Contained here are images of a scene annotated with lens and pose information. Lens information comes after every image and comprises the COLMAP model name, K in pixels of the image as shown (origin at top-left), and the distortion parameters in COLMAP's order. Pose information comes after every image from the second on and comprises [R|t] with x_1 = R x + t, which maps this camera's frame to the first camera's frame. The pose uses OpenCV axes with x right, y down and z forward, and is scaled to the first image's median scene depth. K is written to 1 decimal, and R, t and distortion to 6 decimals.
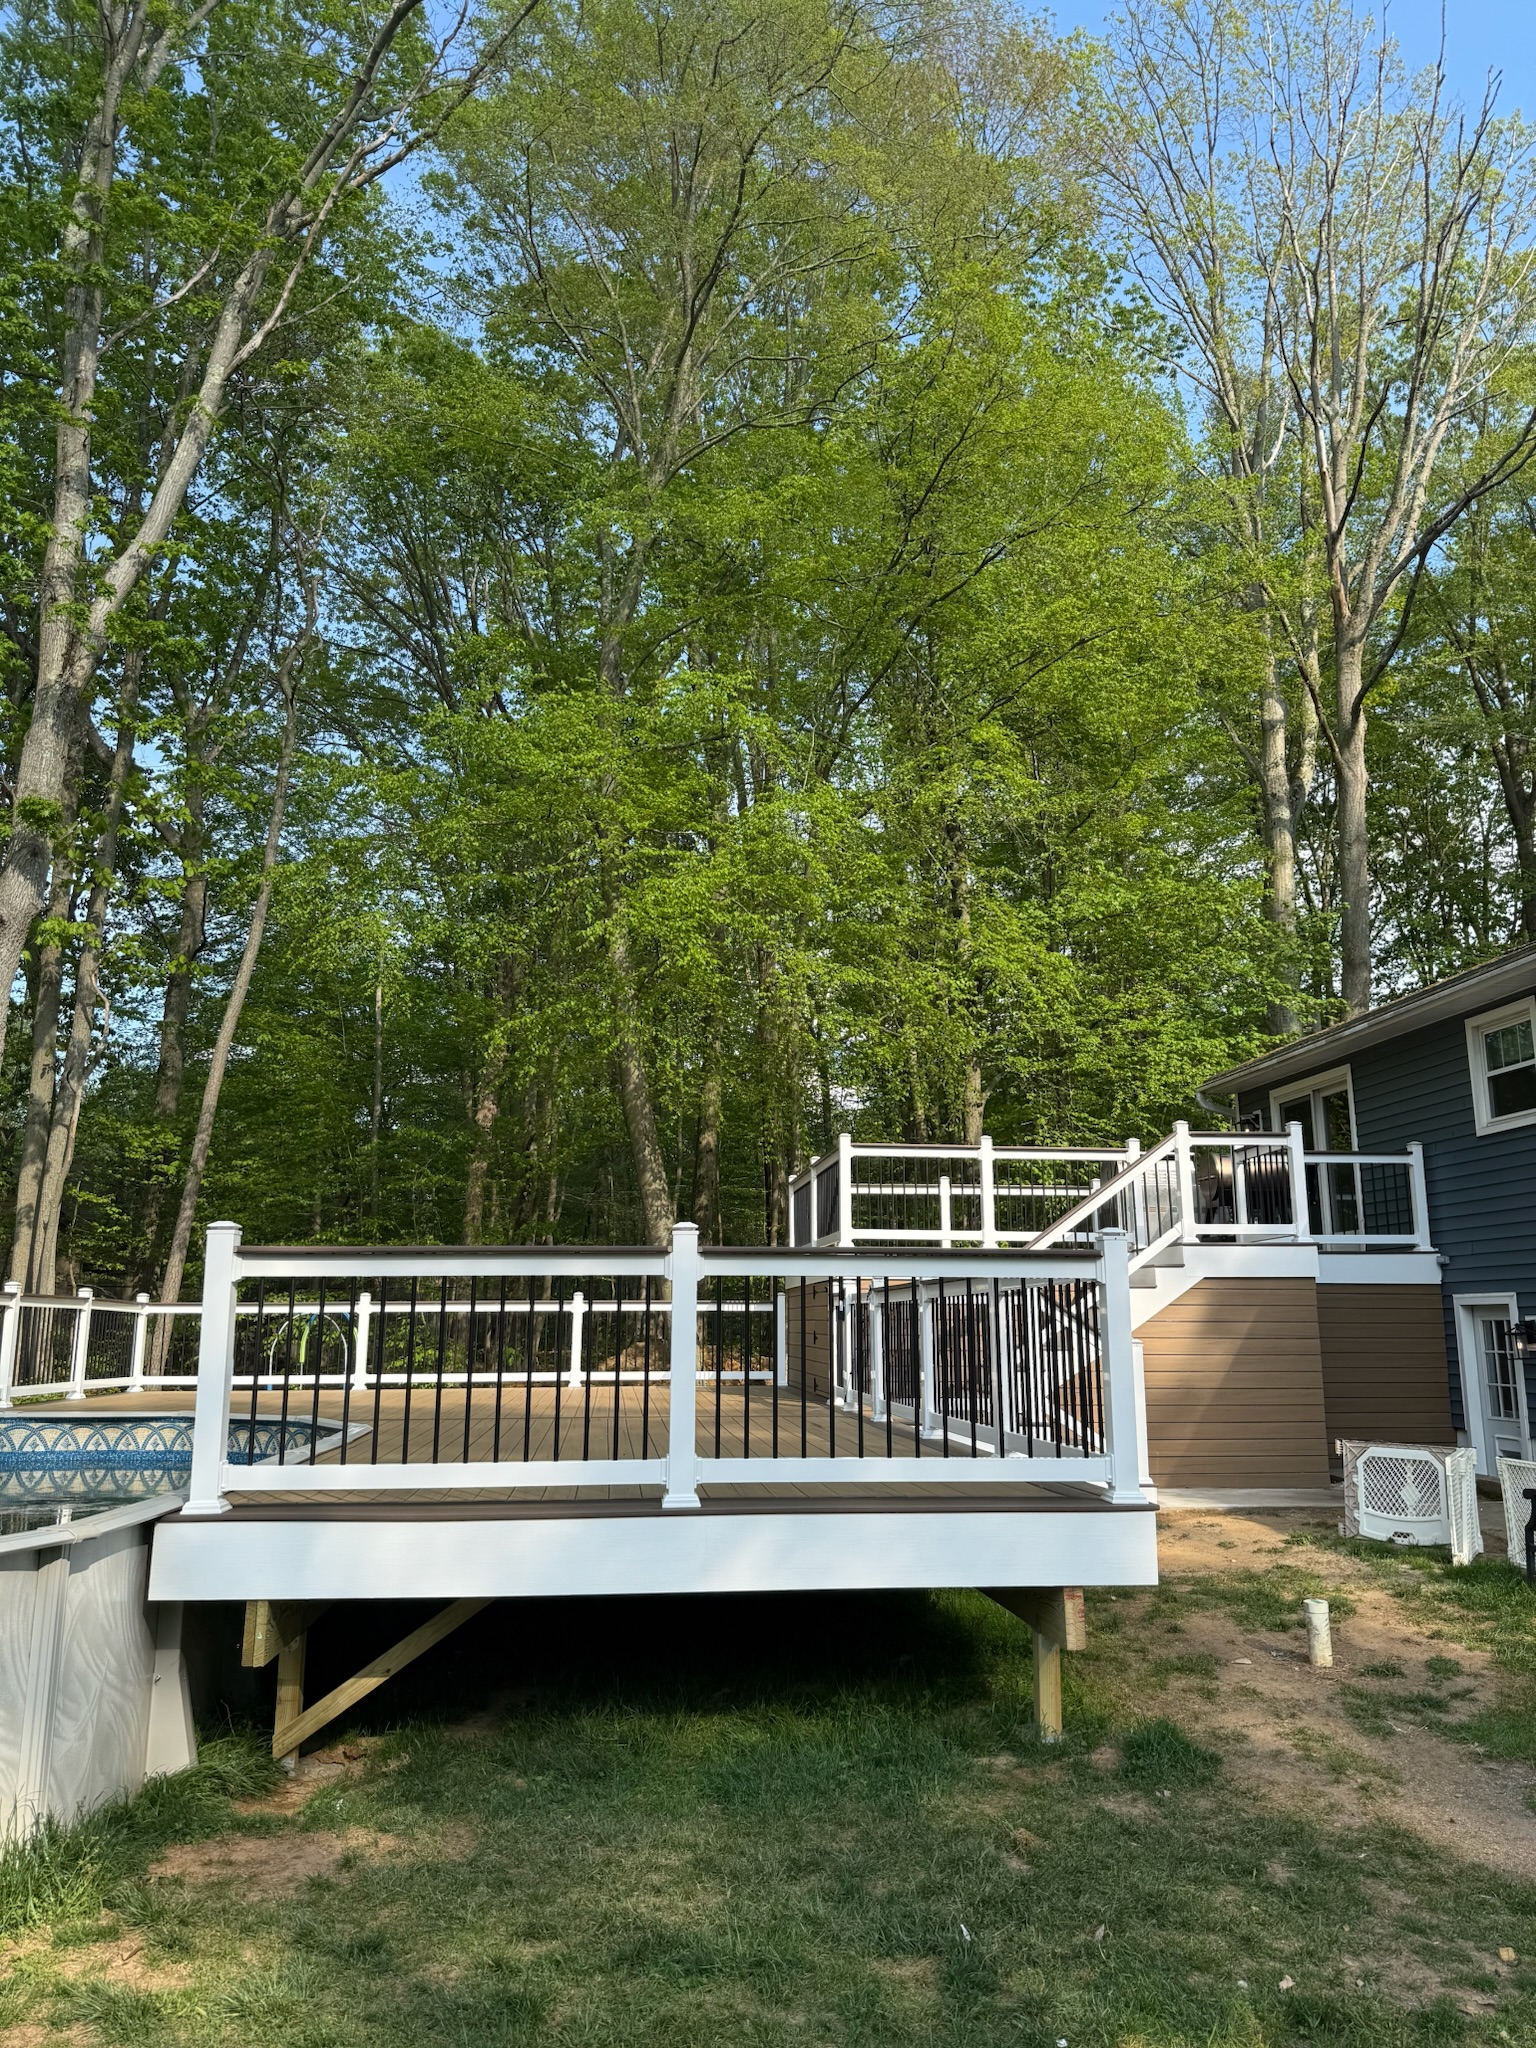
lens RADIAL K [[1452.1, 0, 768.0], [0, 1452.1, 1024.0], [0, 0, 1]] dist [0.004699, 0.000659]
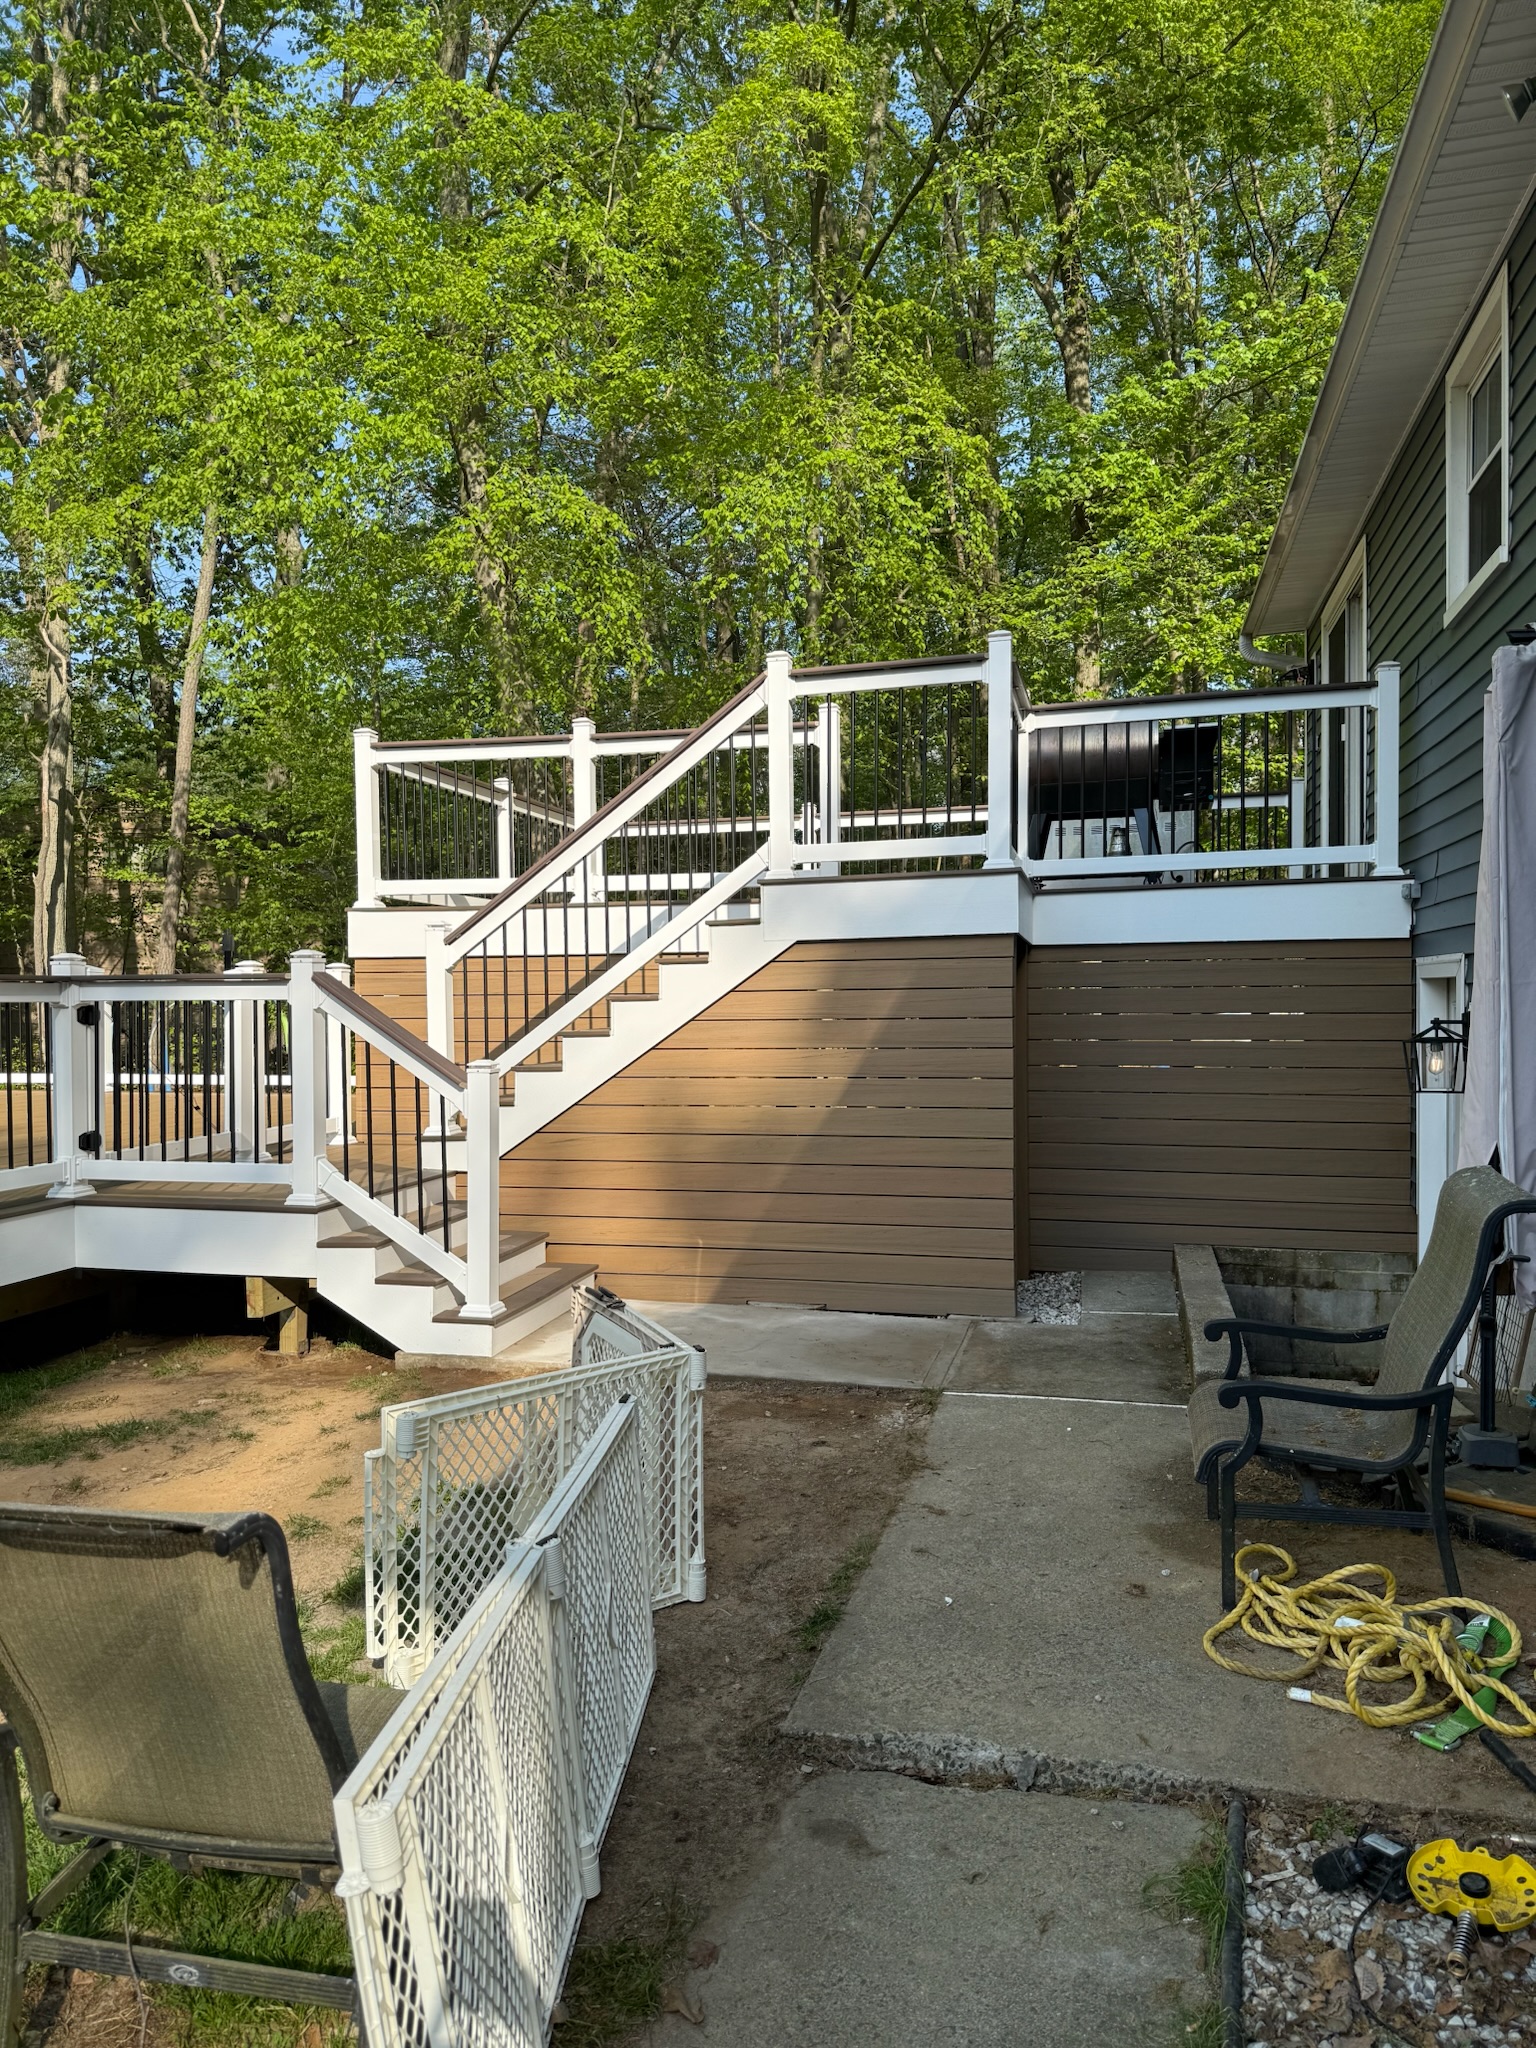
lens RADIAL K [[1452.1, 0, 768.0], [0, 1452.1, 1024.0], [0, 0, 1]] dist [0.004699, 0.000659]
pose [[0.904019, 0.003143, -0.427481, 0.489090], [0.090210, 0.976052, 0.197949, 0.087601], [0.417866, -0.217513, 0.882086, 0.451620]]
